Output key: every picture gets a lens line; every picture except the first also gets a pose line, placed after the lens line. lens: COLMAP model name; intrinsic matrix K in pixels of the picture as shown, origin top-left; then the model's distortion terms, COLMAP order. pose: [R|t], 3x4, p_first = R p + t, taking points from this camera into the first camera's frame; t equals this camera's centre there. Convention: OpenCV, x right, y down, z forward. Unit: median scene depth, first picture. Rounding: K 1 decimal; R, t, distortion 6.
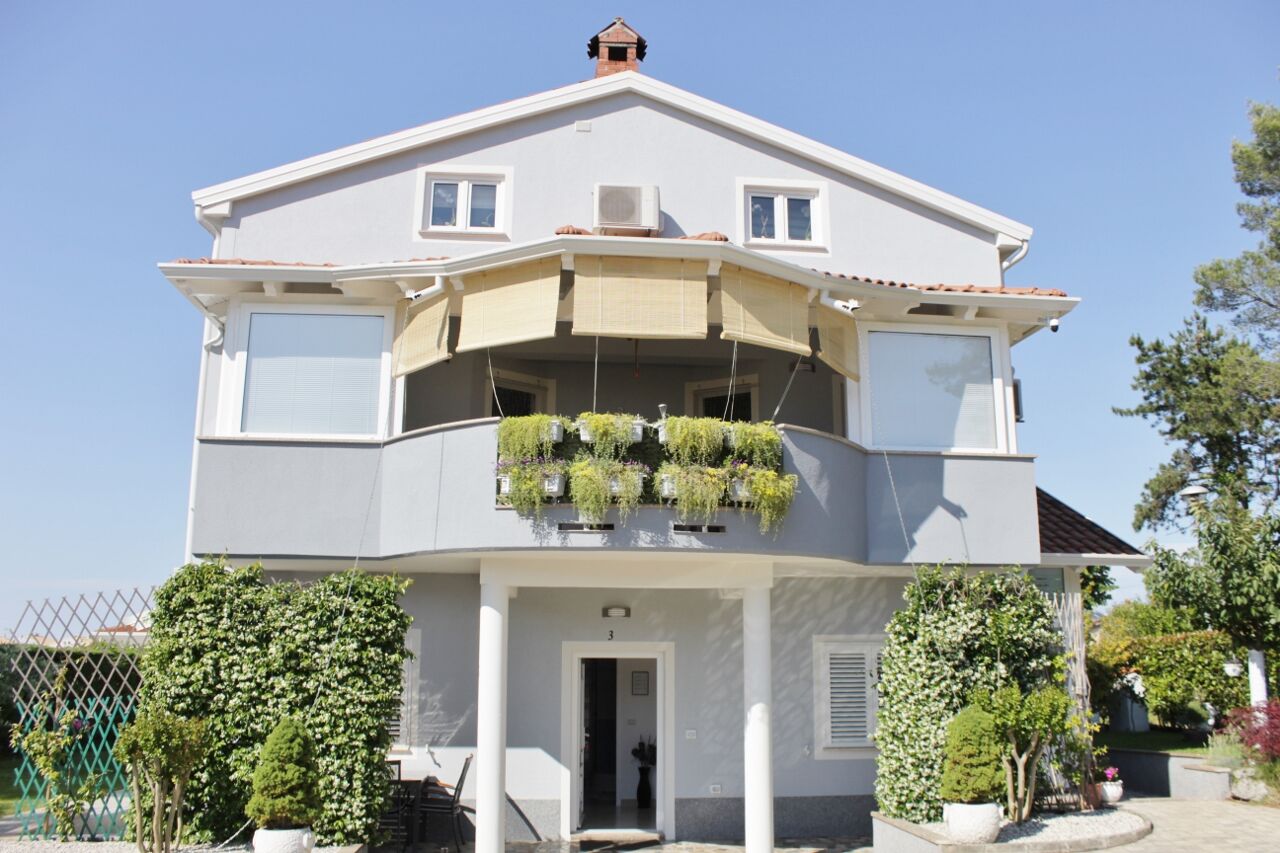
lens RADIAL K [[1066.3, 0, 658.6], [0, 1066.3, 476.6], [0, 0, 1]] dist [-0.171147, 0.169158]
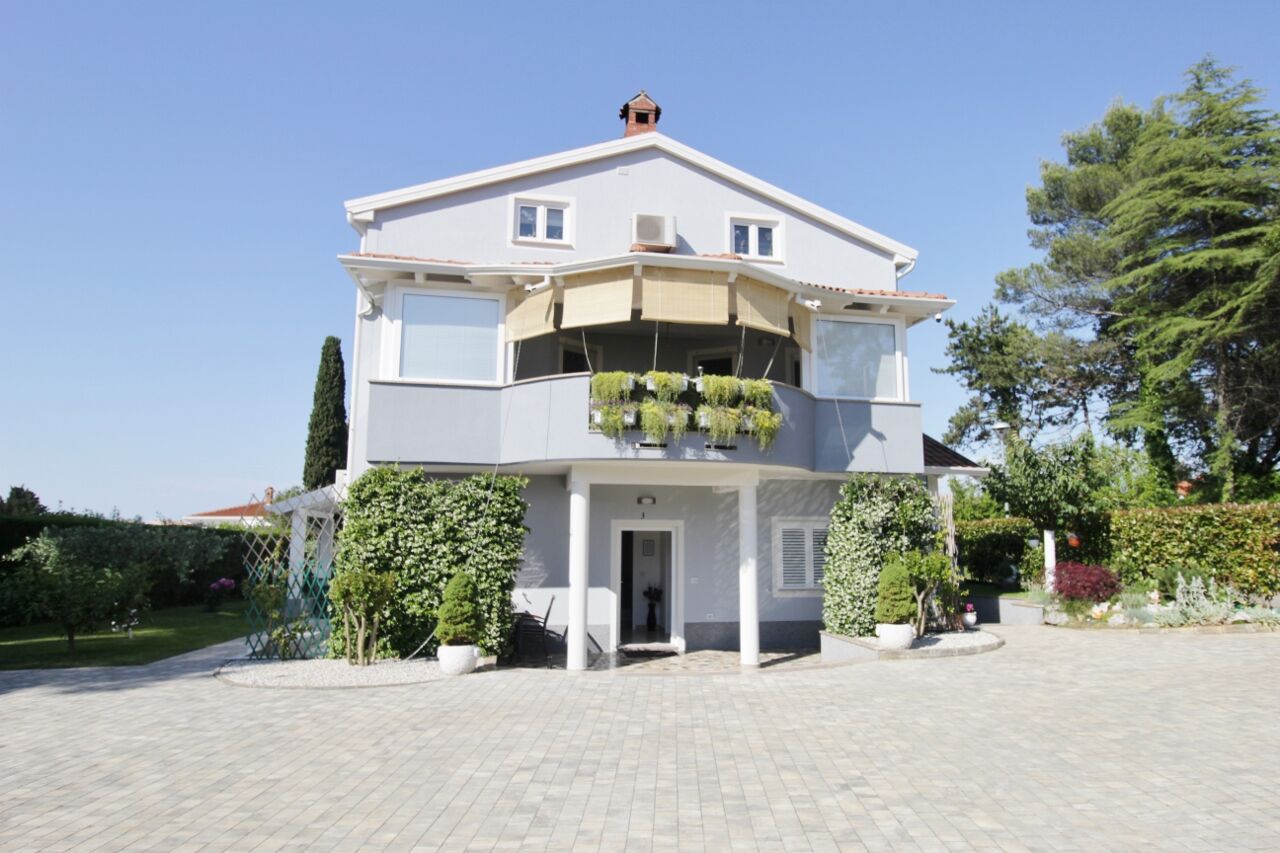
lens RADIAL K [[737.3, 0, 663.6], [0, 737.3, 448.0], [0, 0, 1]] dist [0.000073, 0.000199]
pose [[0.995766, 0.012699, 0.091043, -0.133984], [-0.017613, 0.998419, 0.053375, -0.005897], [-0.090222, -0.054753, 0.994415, -0.061408]]
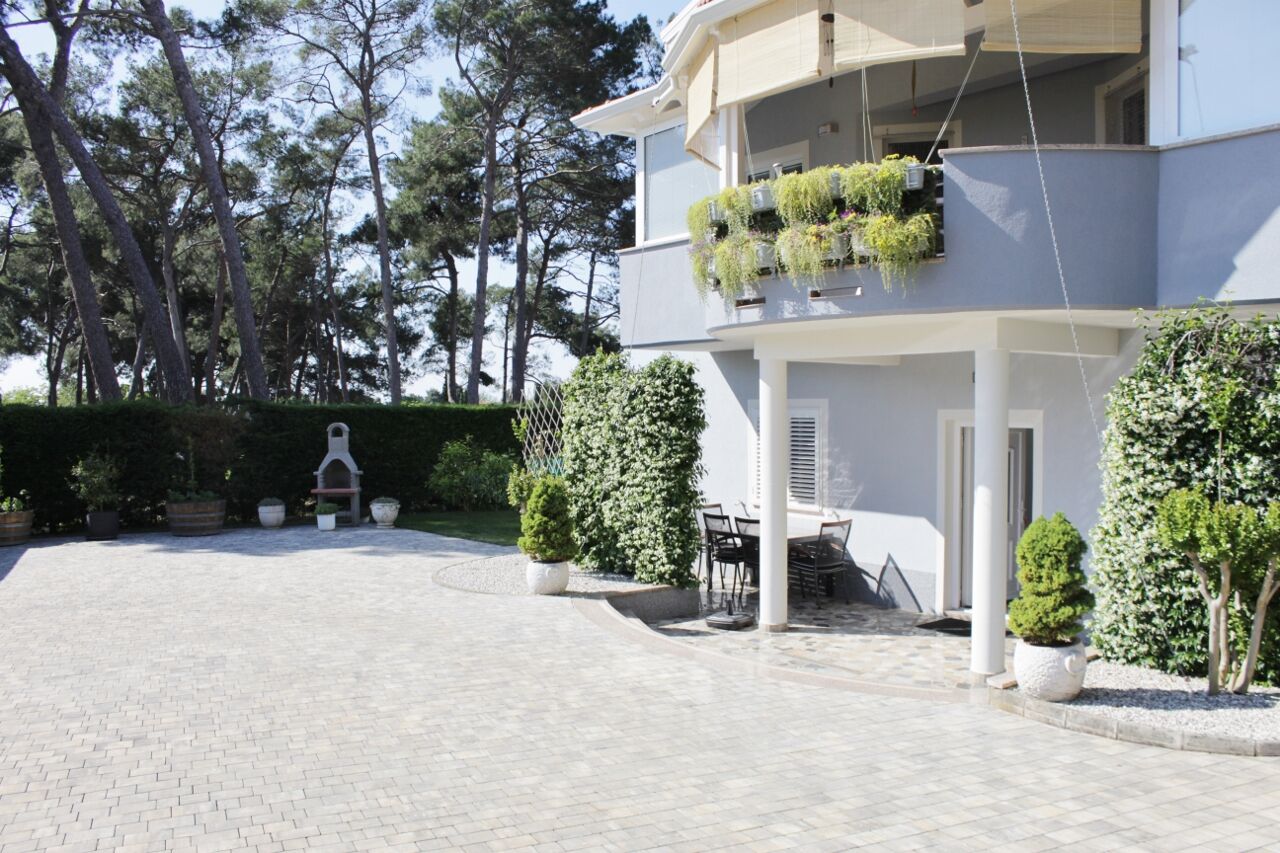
lens RADIAL K [[1066.3, 0, 658.6], [0, 1066.3, 476.6], [0, 0, 1]] dist [-0.171147, 0.169158]
pose [[0.526811, 0.054308, -0.848246, 0.675782], [0.151162, 0.976062, 0.156372, 0.035460], [0.836433, -0.210601, 0.505991, 0.362641]]
